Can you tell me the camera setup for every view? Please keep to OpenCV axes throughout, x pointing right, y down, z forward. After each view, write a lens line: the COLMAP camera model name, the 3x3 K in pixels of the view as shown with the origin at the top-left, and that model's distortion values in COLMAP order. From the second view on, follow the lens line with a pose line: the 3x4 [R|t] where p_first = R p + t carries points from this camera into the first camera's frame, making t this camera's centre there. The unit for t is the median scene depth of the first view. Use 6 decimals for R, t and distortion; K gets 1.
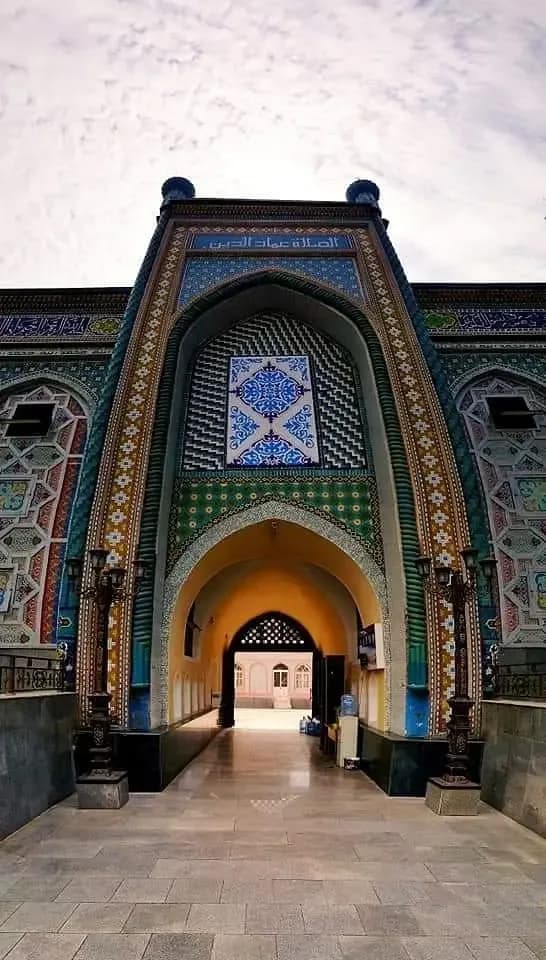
lens RADIAL K [[469.6, 0, 273.0], [0, 469.6, 480.1], [0, 0, 1]] dist [-0.004344, -0.000088]
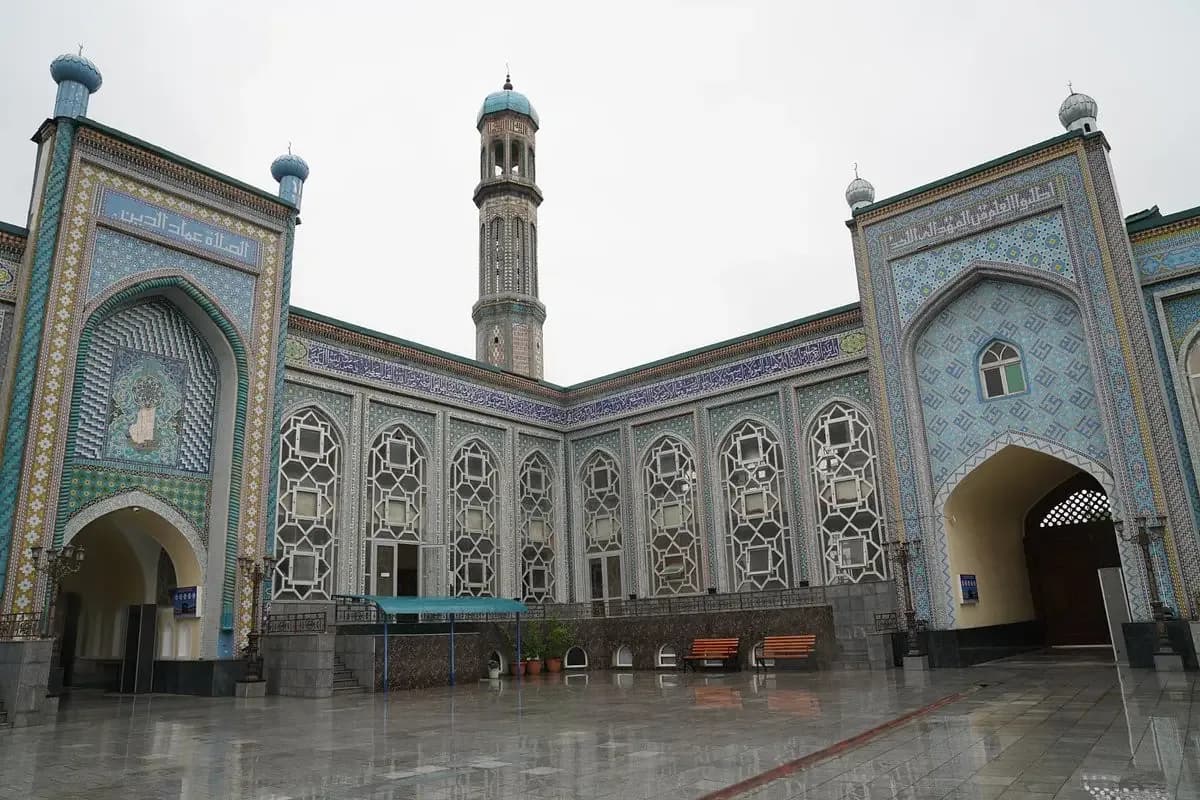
lens RADIAL K [[818.0, 0, 600.7], [0, 818.0, 393.5], [0, 0, 1]] dist [-0.081390, 0.001966]
pose [[0.600584, 0.203380, 0.773263, -0.980777], [-0.332568, 0.943023, 0.010272, -0.657160], [-0.727116, -0.263332, 0.634002, -1.249724]]
